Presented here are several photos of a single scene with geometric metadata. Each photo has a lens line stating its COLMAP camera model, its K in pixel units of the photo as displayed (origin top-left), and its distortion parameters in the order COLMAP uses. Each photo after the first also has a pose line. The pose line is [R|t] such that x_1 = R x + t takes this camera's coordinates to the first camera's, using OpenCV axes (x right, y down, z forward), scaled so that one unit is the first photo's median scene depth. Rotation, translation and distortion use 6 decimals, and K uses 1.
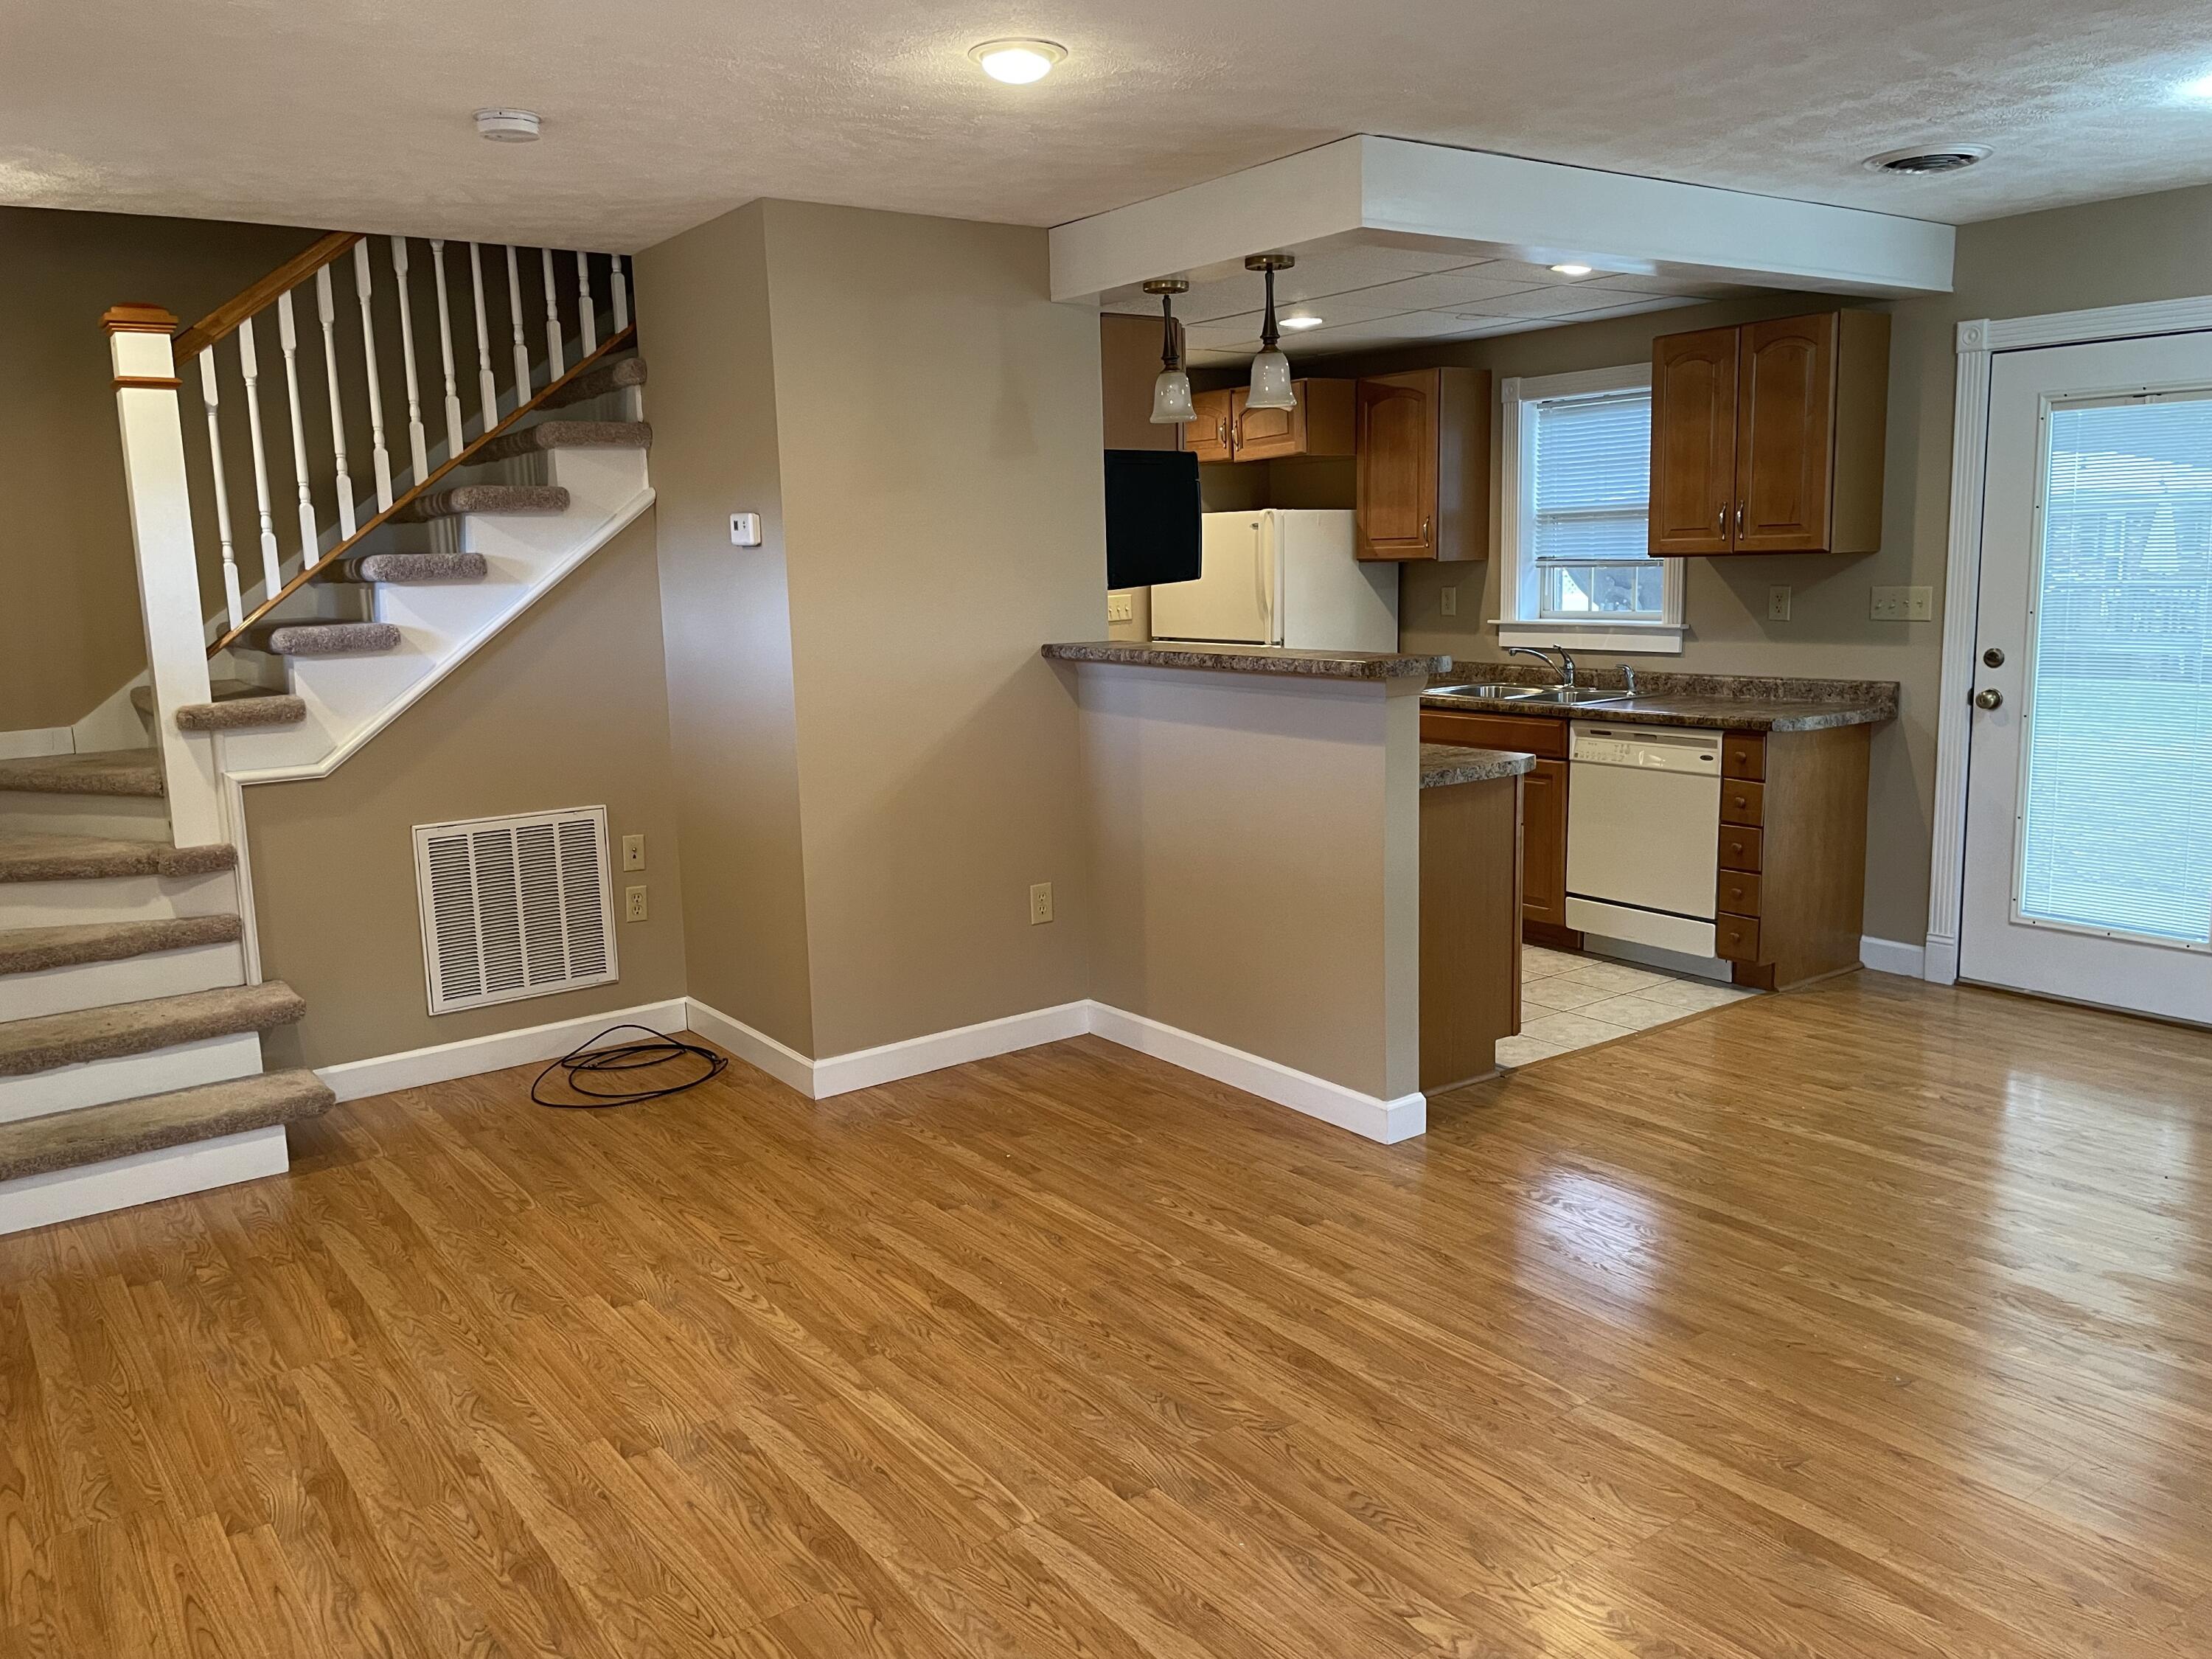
lens RADIAL K [[1677.9, 0, 1111.7], [0, 1677.9, 785.2], [0, 0, 1]] dist [0.086708, 0.000381]
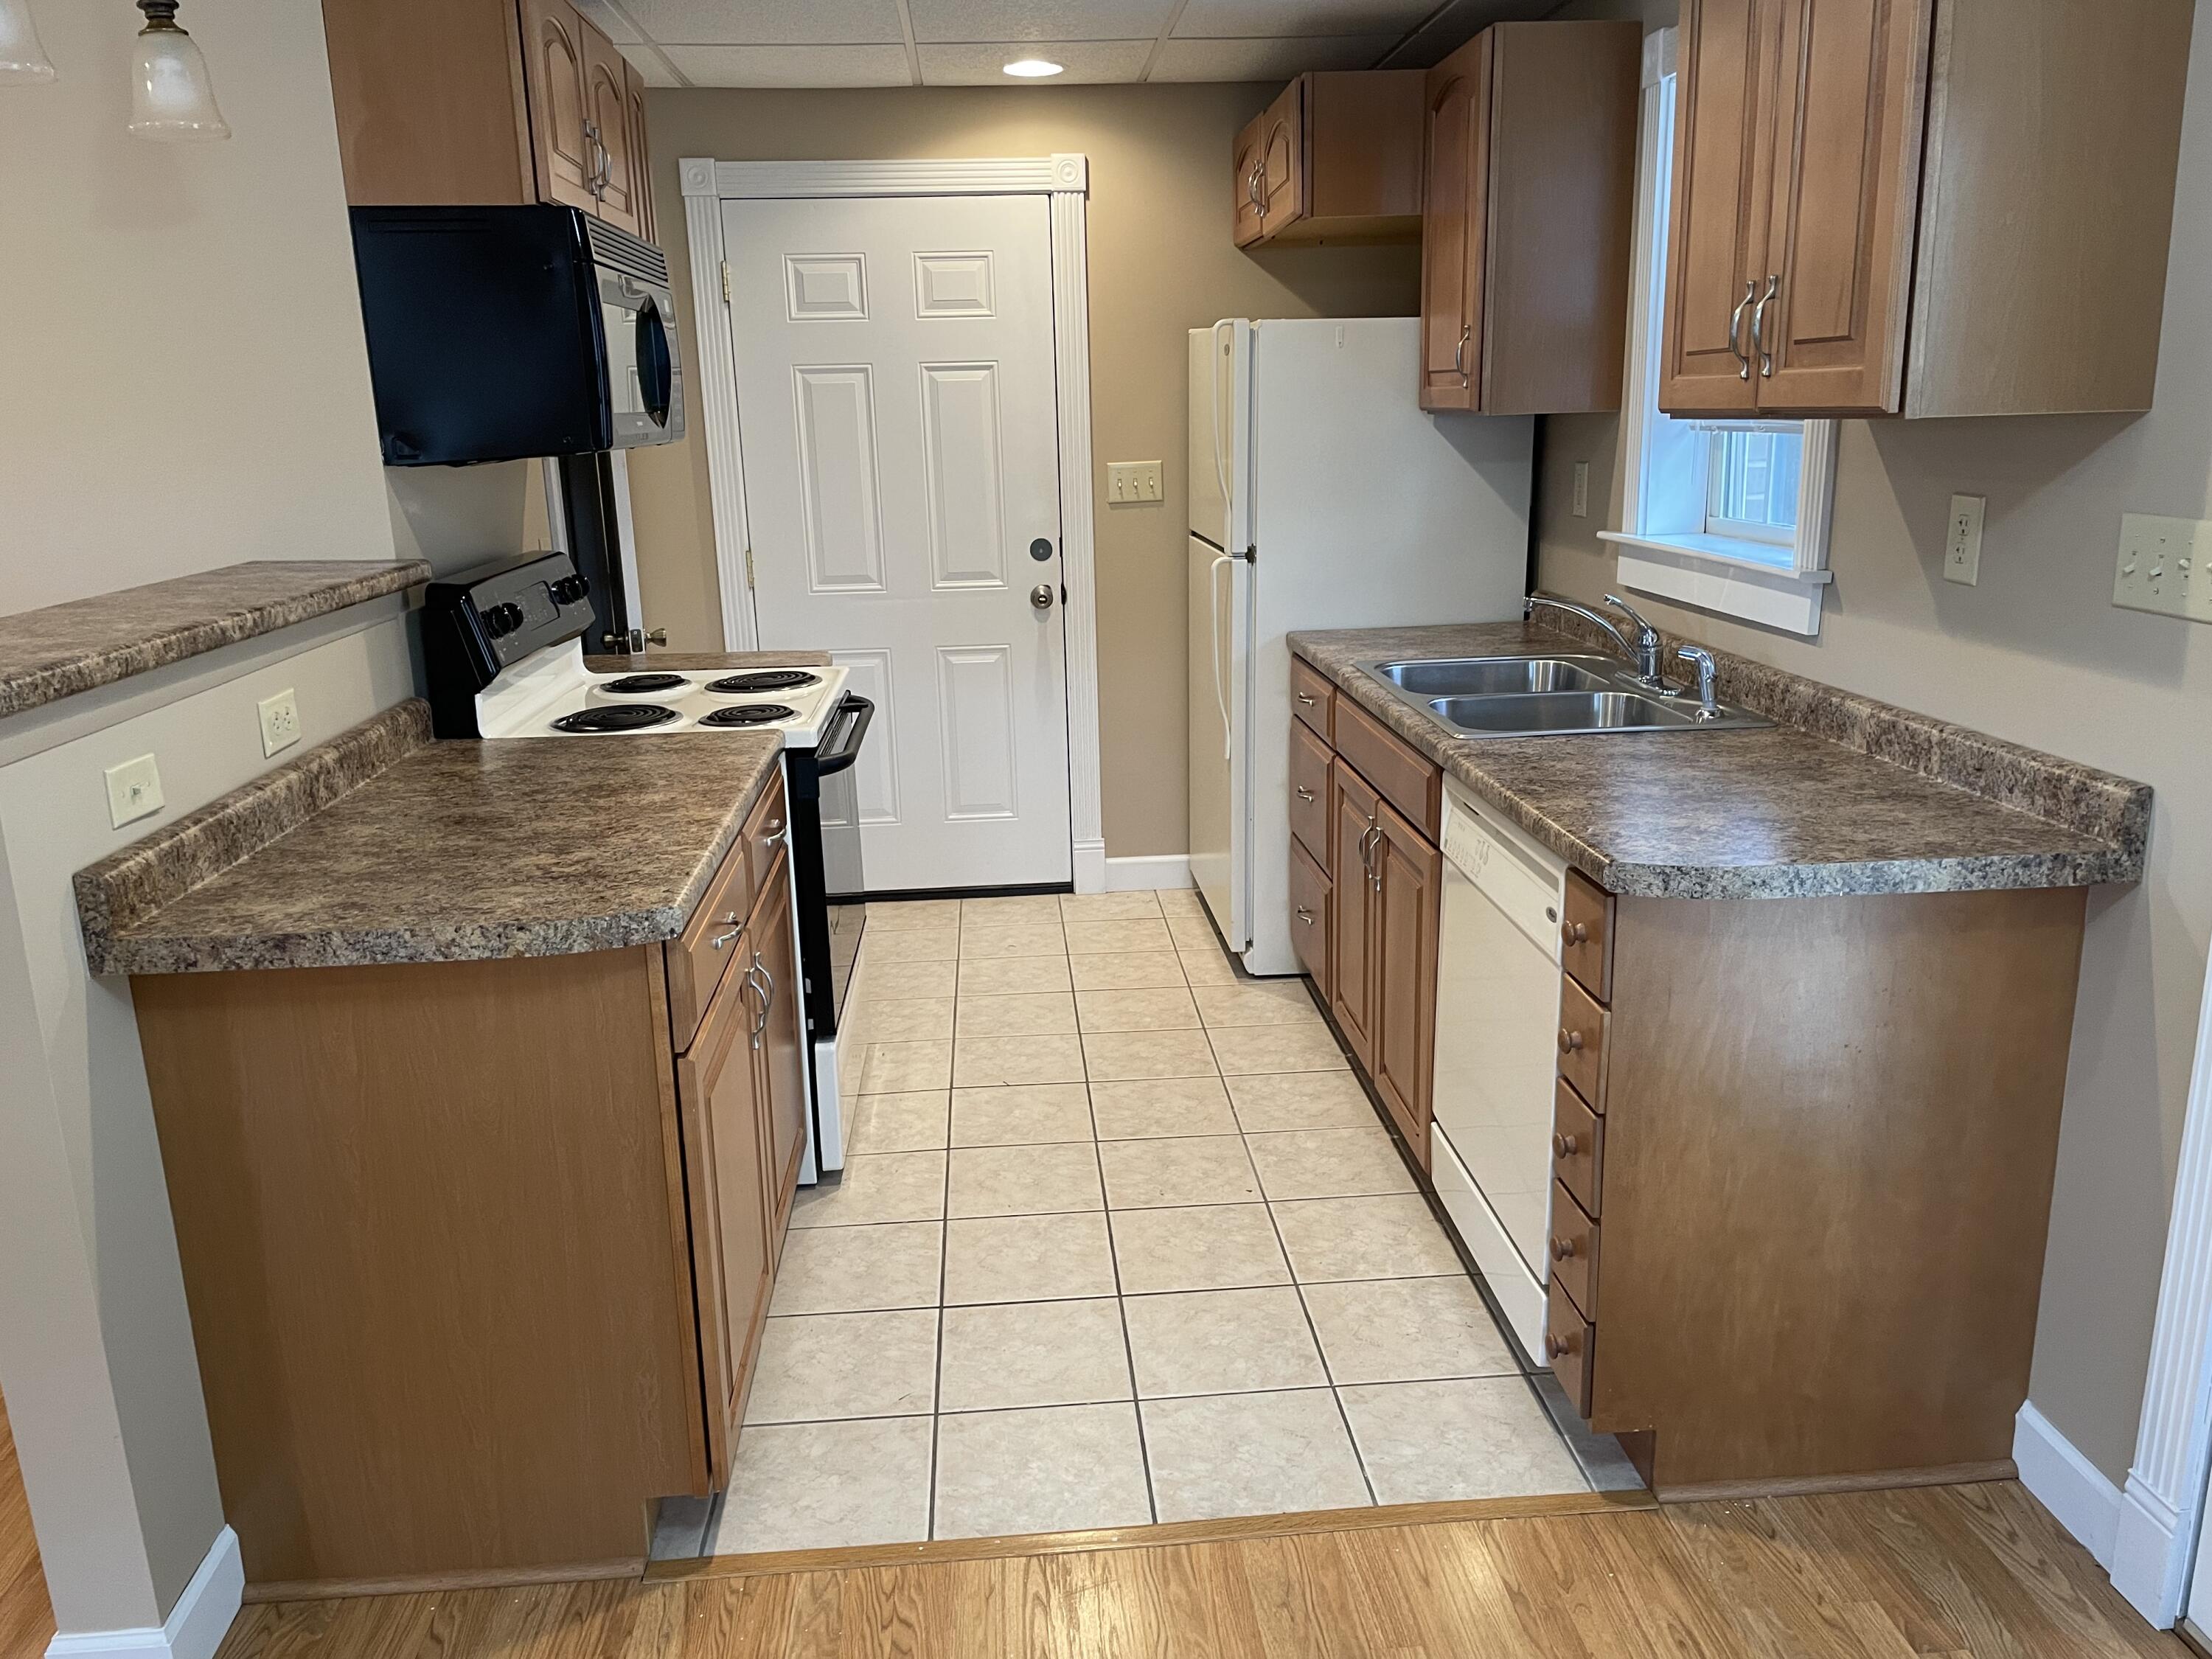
lens RADIAL K [[1623.8, 0, 1103.7], [0, 1623.8, 837.5], [0, 0, 1]] dist [0.081373, -0.108672]
pose [[0.845871, 0.139703, -0.514767, 0.446936], [-0.072434, 0.986236, 0.148631, -0.083761], [0.528446, -0.088436, 0.844348, 0.587419]]
